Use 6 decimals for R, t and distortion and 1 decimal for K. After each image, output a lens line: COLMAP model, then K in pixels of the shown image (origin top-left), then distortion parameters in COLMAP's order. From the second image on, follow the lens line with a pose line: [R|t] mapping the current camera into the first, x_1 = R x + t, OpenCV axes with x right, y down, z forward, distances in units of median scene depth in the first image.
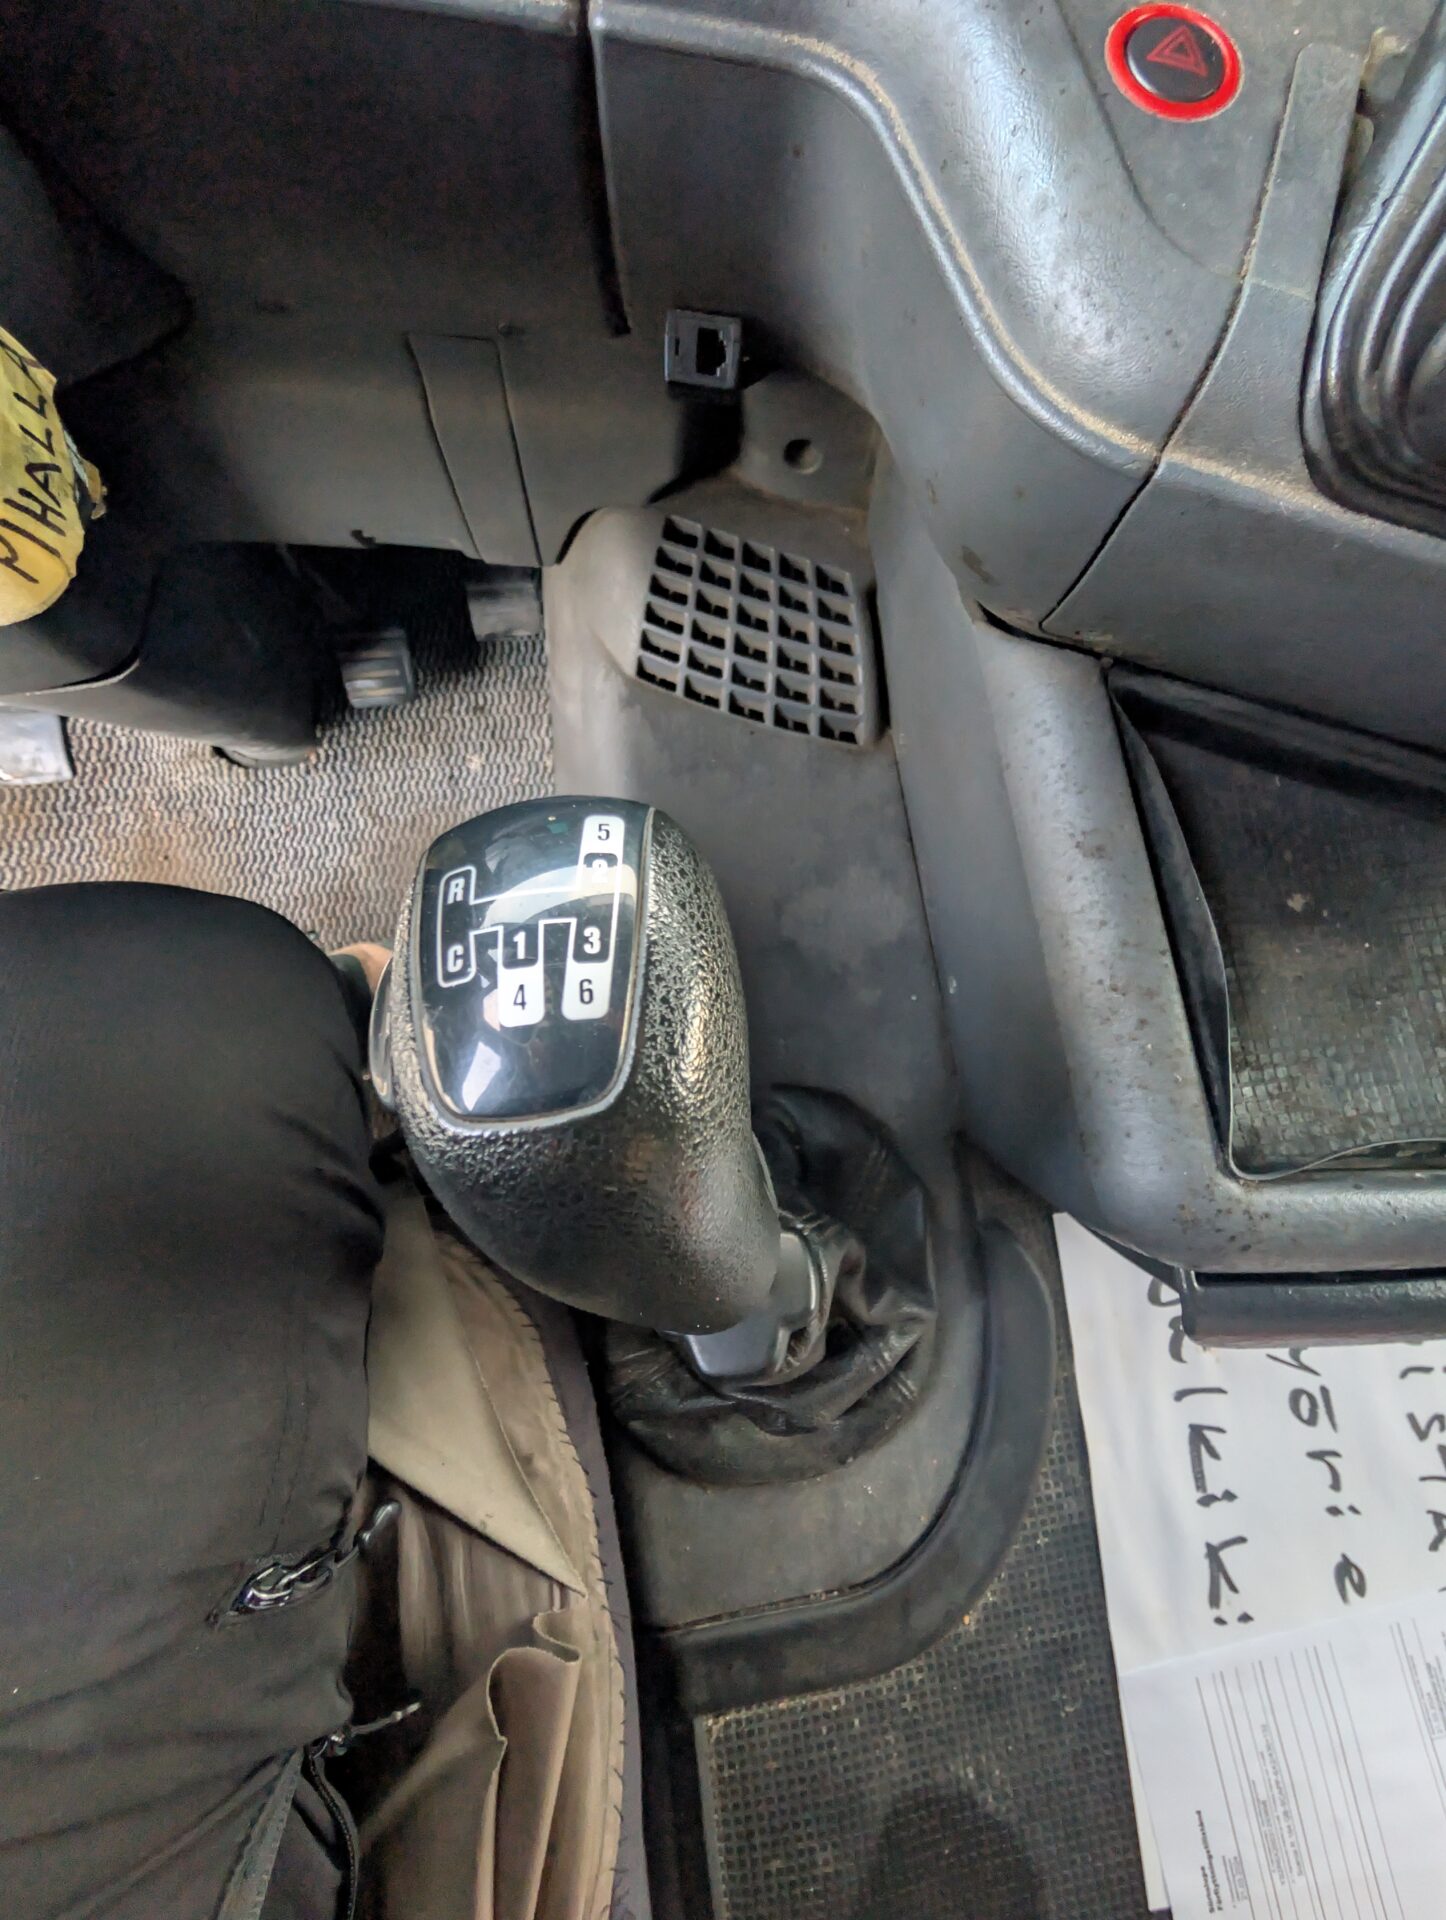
lens RADIAL K [[712.6, 0, 720.9], [0, 712.6, 954.5], [0, 0, 1]] dist [0.001678, 0.000235]
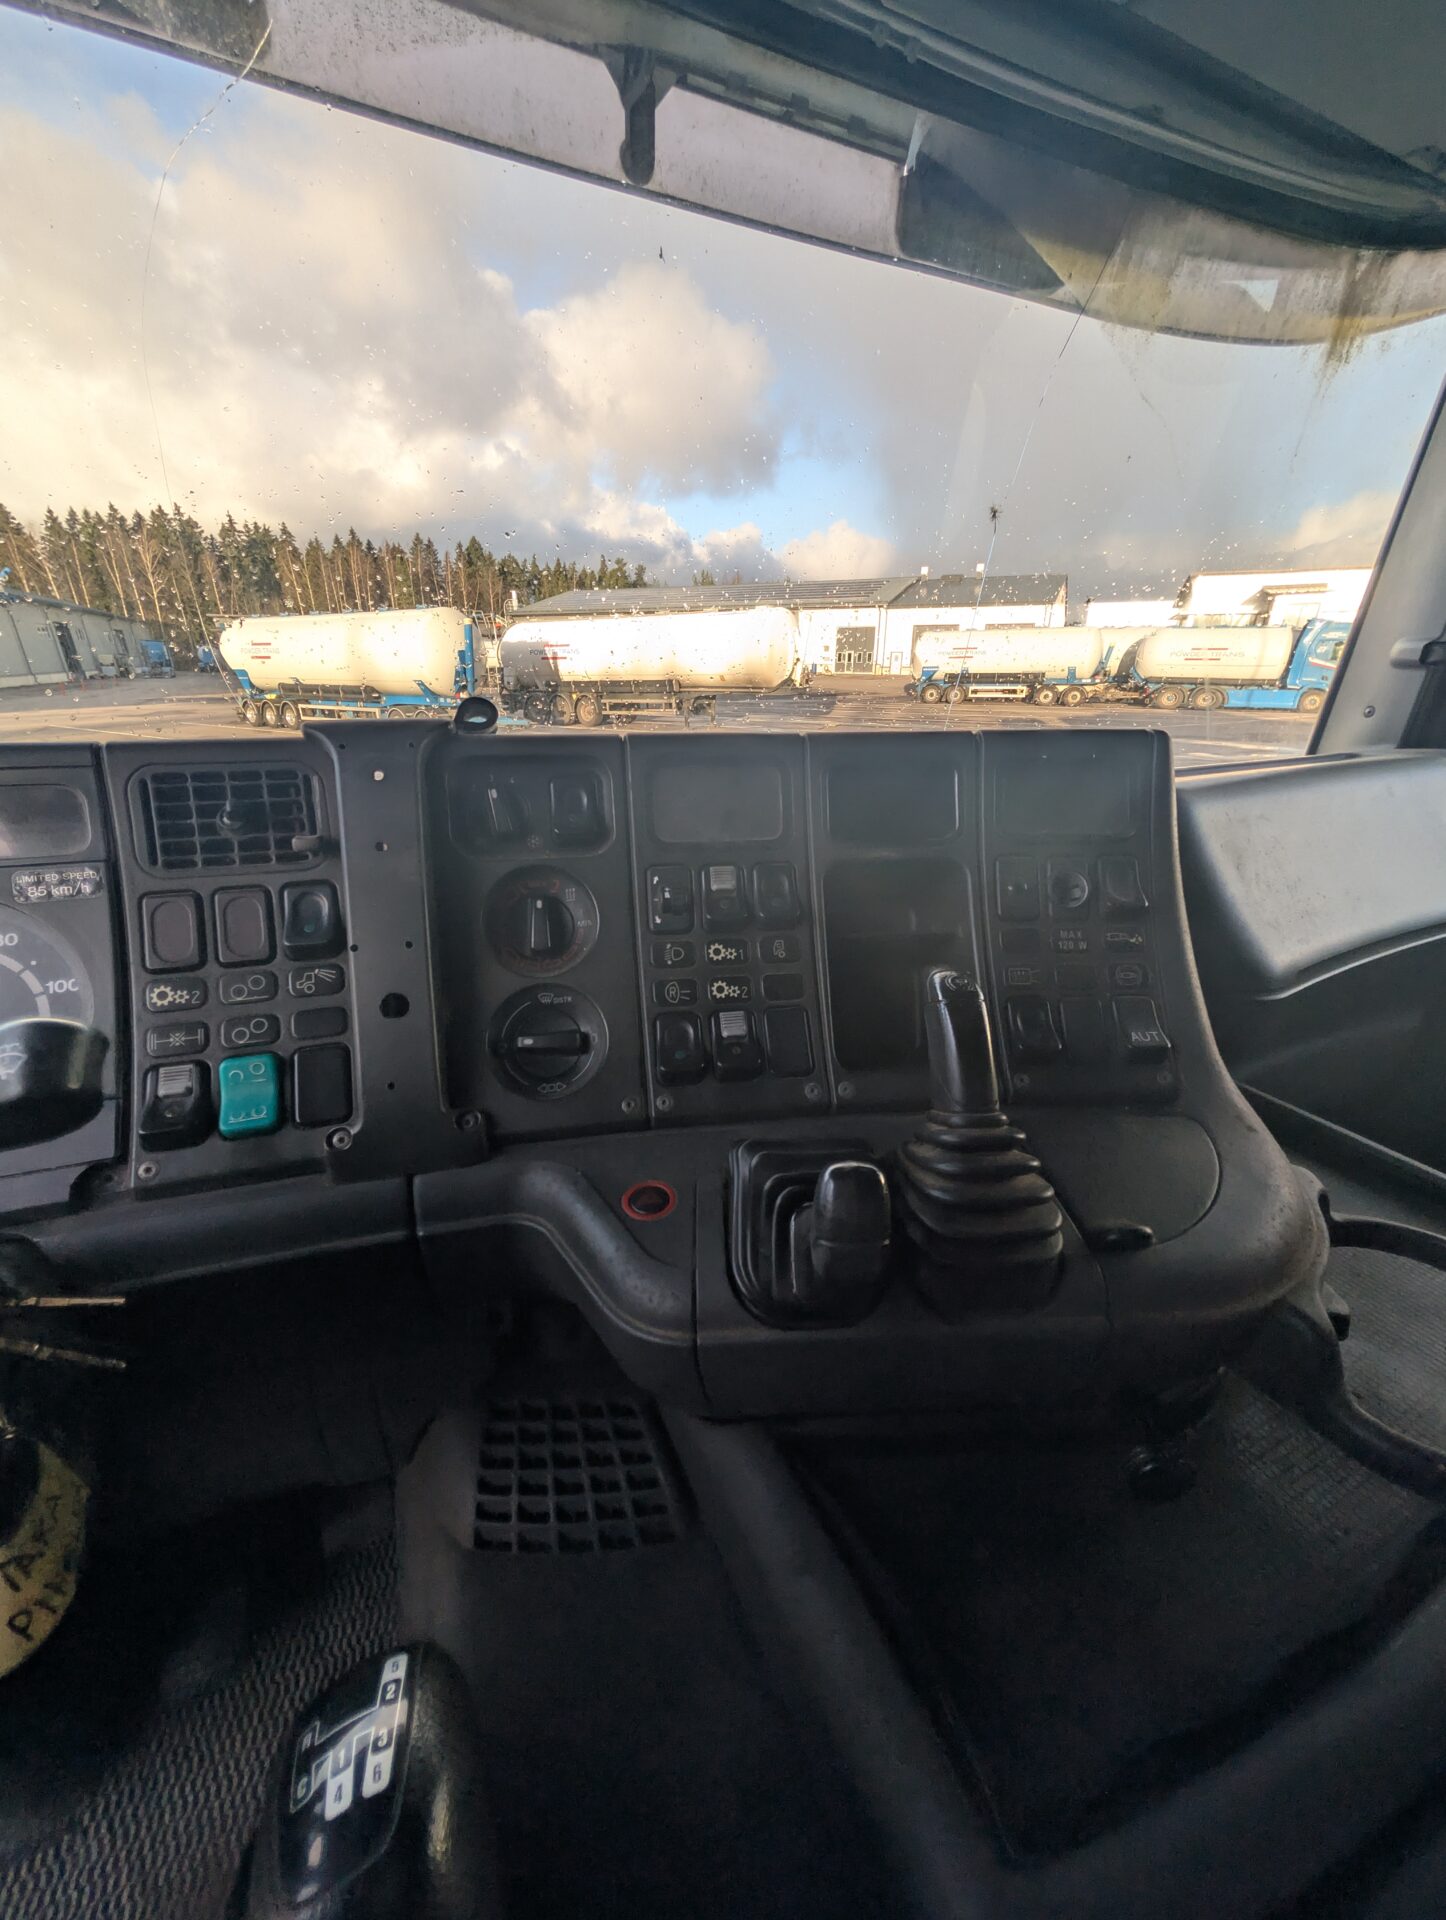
lens RADIAL K [[737.8, 0, 729.1], [0, 737.8, 963.5], [0, 0, 1]] dist [0.002178, -0.000121]
pose [[0.947846, -0.187642, 0.257640, 0.142411], [0.318514, 0.527968, -0.787273, 0.183255], [0.011700, 0.828276, 0.560199, -0.448098]]
